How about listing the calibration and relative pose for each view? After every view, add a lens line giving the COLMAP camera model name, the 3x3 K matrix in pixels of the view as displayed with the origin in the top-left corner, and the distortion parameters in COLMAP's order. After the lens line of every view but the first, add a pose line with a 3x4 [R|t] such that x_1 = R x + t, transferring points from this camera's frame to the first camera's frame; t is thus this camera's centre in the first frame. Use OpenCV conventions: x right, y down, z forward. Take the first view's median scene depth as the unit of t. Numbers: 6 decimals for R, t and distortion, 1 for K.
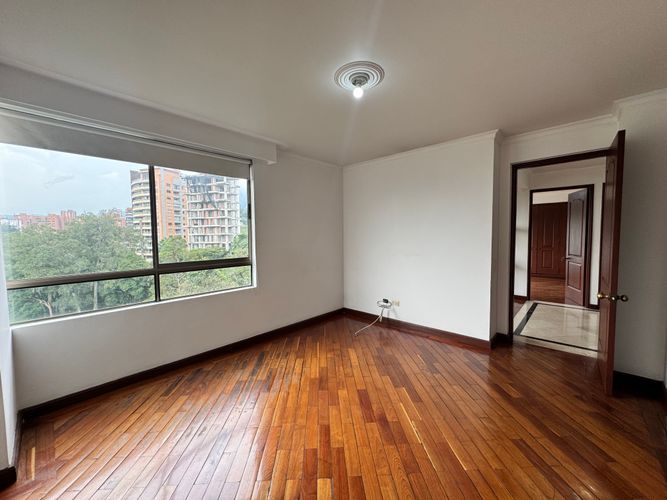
lens RADIAL K [[265.2, 0, 333.2], [0, 265.2, 249.4], [0, 0, 1]] dist [-0.000829, 0.000352]
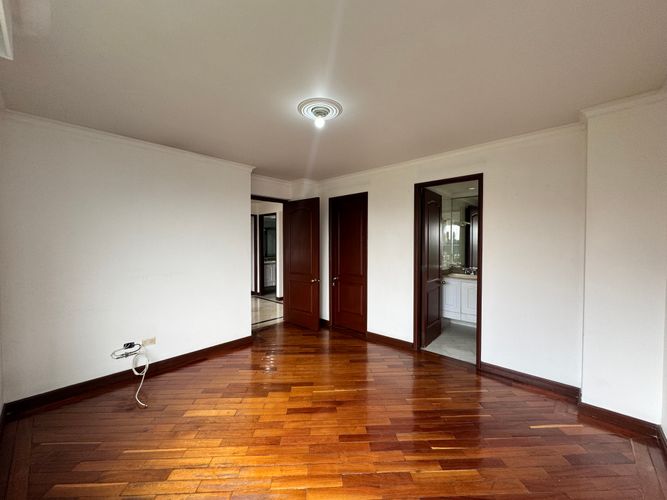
lens RADIAL K [[265.2, 0, 333.2], [0, 265.2, 249.4], [0, 0, 1]] dist [-0.000829, 0.000352]
pose [[0.006975, -0.018079, 0.999812, -0.648374], [0.049300, 0.998627, 0.017713, -0.055678], [-0.998760, 0.049168, 0.007857, 0.605486]]
